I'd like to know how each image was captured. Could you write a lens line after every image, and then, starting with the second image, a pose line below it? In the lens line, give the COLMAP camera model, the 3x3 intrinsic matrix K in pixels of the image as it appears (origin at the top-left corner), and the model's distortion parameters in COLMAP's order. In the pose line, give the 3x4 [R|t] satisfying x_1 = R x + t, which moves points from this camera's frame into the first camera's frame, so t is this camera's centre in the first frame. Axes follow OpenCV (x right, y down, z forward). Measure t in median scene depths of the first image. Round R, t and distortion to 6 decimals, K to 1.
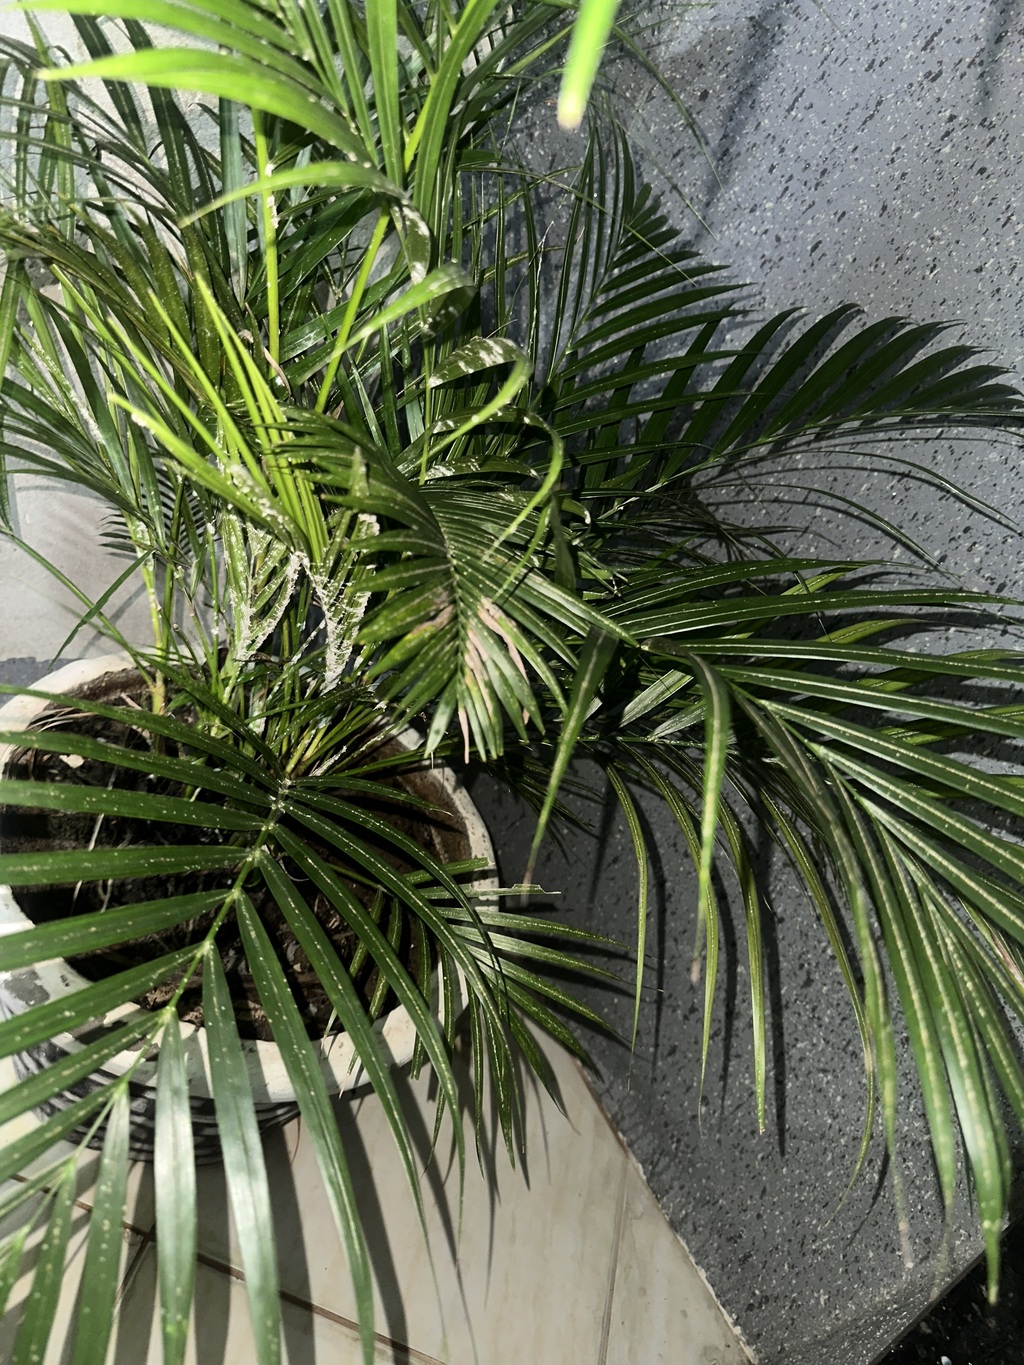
lens RADIAL K [[952.3, 0, 526.1], [0, 952.3, 686.9], [0, 0, 1]] dist [0.008747, -0.019578]
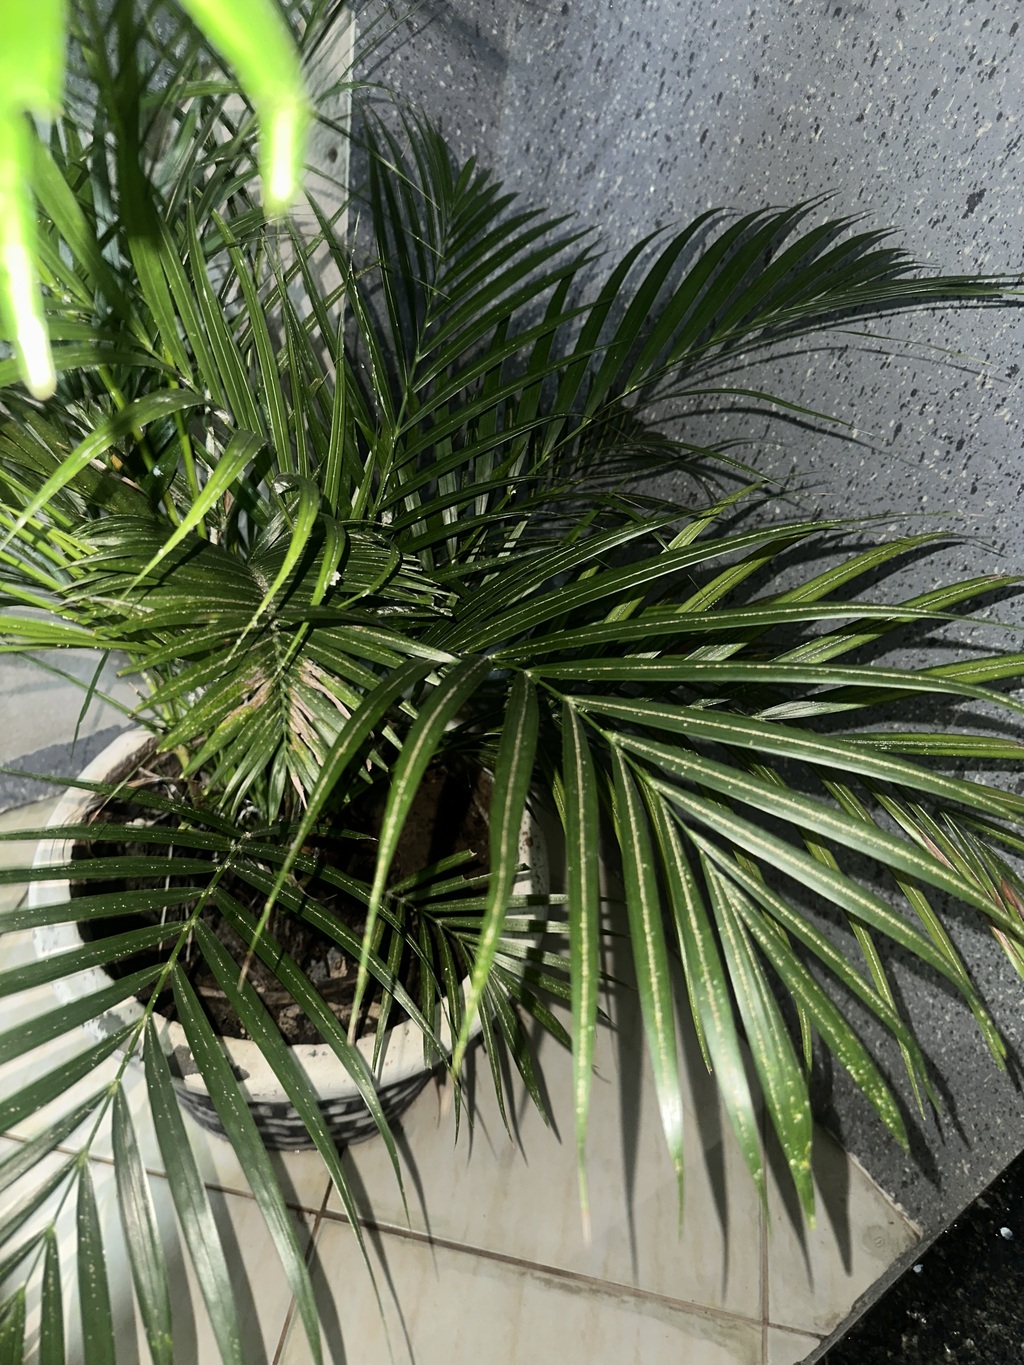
lens RADIAL K [[952.3, 0, 526.1], [0, 952.3, 686.9], [0, 0, 1]] dist [0.008747, -0.019578]
pose [[0.959857, -0.235566, -0.152261, 0.165812], [0.246466, 0.967478, 0.056921, -0.030342], [0.133901, -0.092163, 0.986700, -0.017897]]
